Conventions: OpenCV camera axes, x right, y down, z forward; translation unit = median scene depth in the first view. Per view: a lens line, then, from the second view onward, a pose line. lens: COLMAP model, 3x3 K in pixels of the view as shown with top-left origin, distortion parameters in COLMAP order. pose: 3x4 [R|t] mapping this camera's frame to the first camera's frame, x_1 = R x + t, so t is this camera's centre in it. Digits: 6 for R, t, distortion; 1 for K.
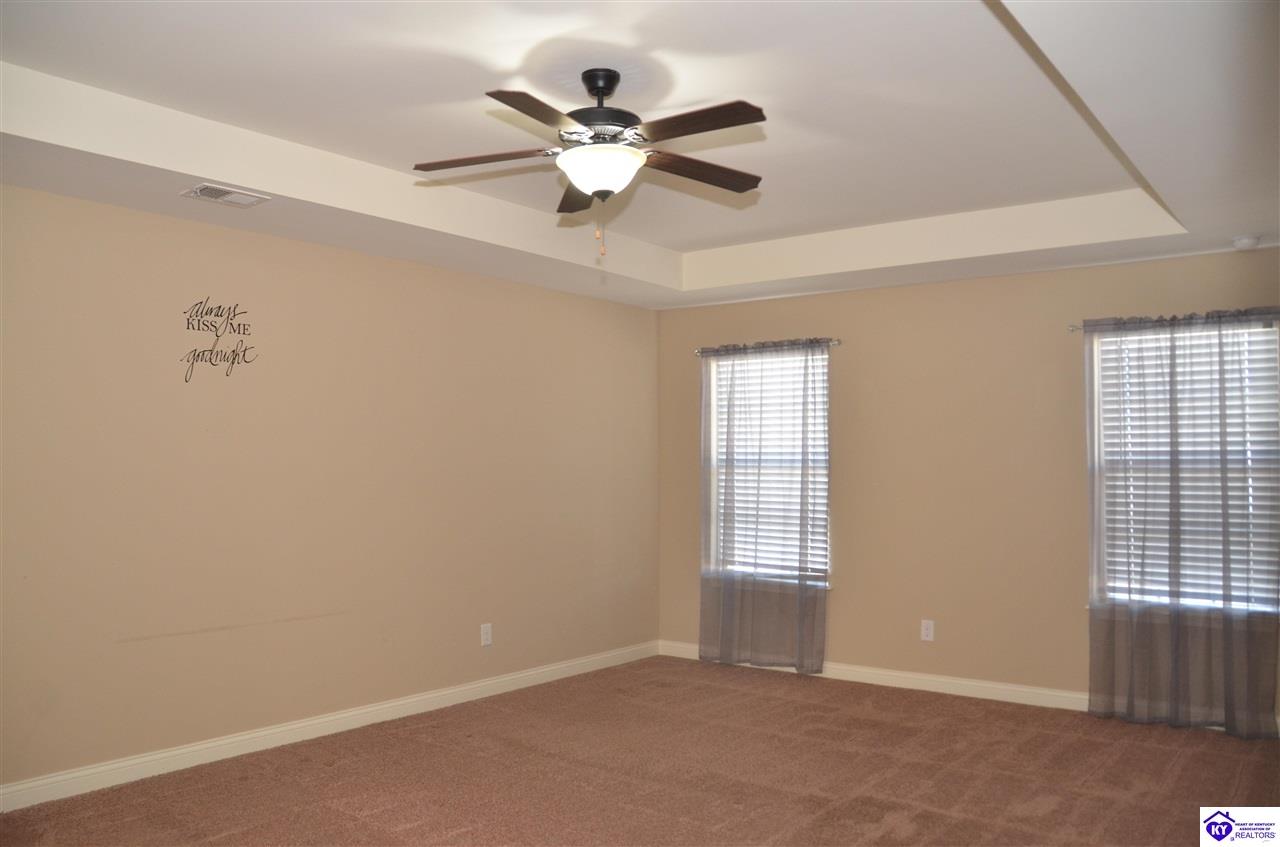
lens RADIAL K [[1010.7, 0, 615.1], [0, 1010.7, 443.5], [0, 0, 1]] dist [-0.153494, 0.105404]
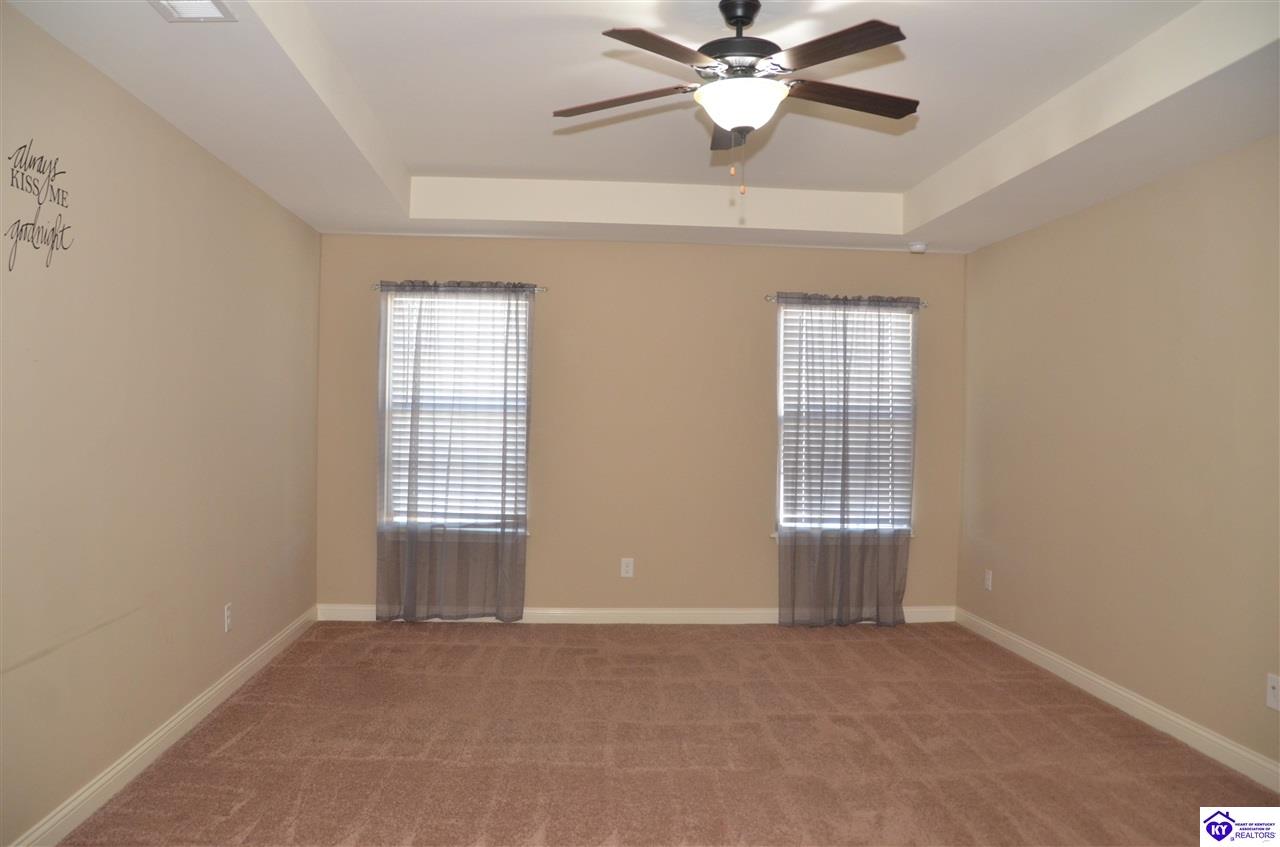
lens RADIAL K [[1010.7, 0, 651.6], [0, 1010.7, 430.7], [0, 0, 1]] dist [-0.153494, 0.105404]
pose [[0.729638, 0.000944, 0.683833, -0.454705], [-0.030142, 0.999072, 0.030782, 0.007331], [-0.683169, -0.043072, 0.728989, 0.217957]]
